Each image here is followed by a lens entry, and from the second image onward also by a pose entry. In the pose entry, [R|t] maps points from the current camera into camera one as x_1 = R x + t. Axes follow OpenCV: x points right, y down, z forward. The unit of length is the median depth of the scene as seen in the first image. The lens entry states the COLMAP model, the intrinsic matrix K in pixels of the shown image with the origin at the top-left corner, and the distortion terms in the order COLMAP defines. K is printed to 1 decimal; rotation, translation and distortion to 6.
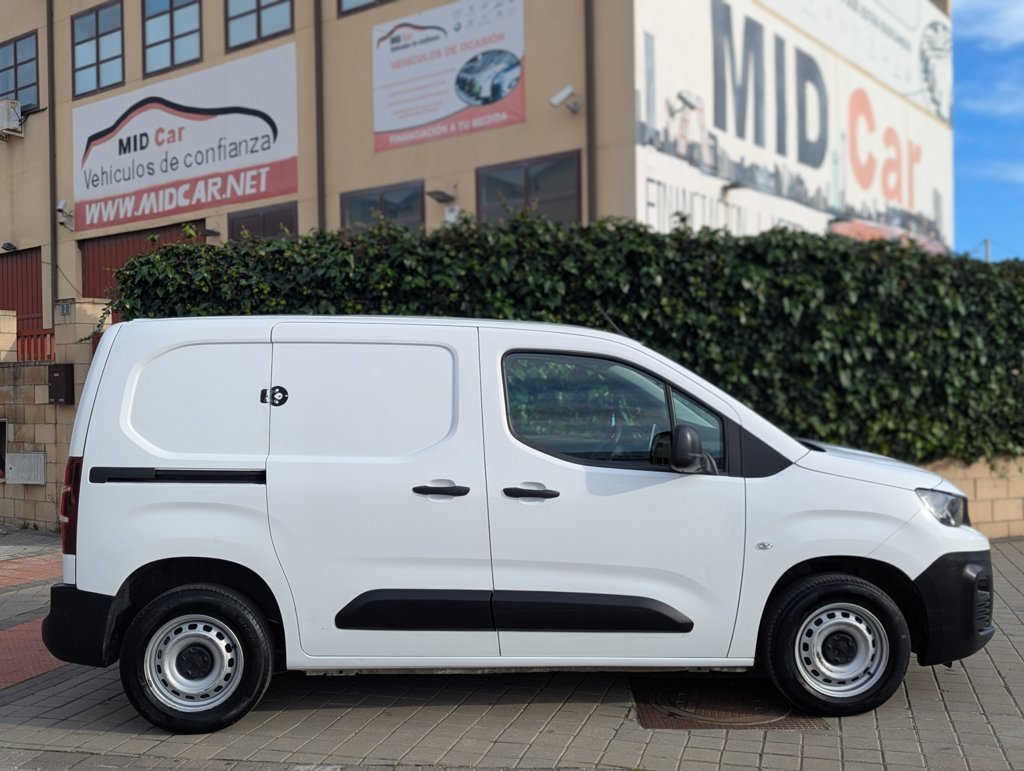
lens RADIAL K [[1100.1, 0, 512.0], [0, 1100.1, 385.5], [0, 0, 1]] dist [0.060178, -0.030484]
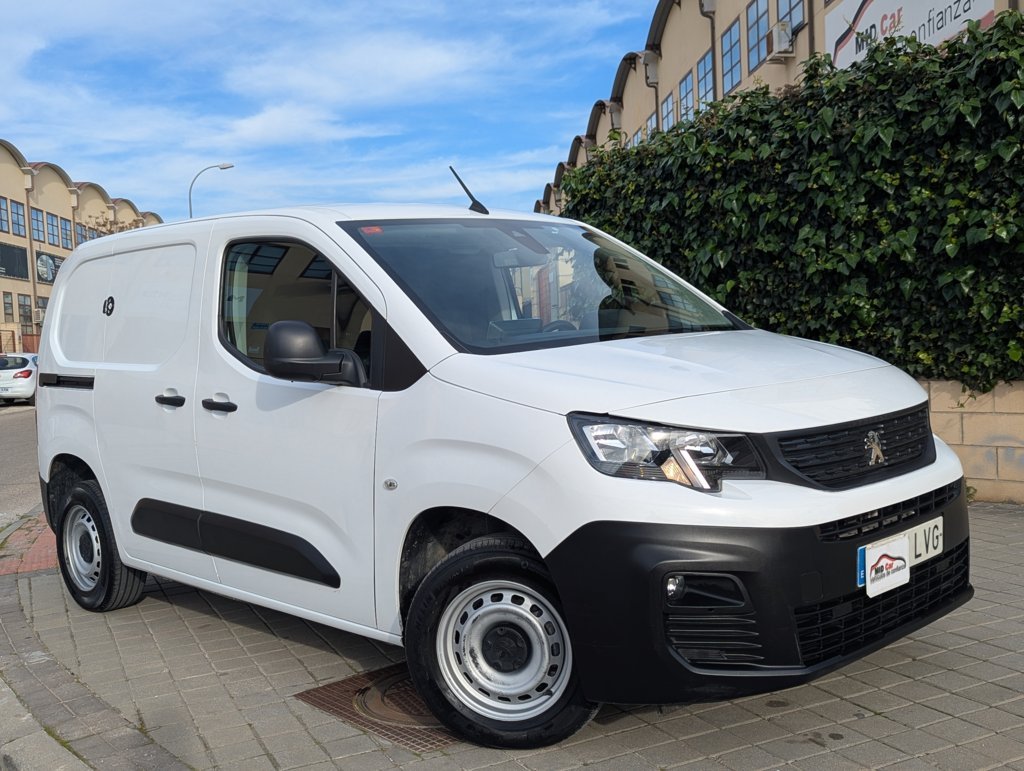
lens RADIAL K [[1100.1, 0, 512.0], [0, 1100.1, 385.5], [0, 0, 1]] dist [0.060178, -0.030484]
pose [[0.645711, 0.010447, -0.763510, 0.799781], [0.048919, 0.997286, 0.055017, 0.042980], [0.762013, -0.072875, 0.643448, 0.584183]]
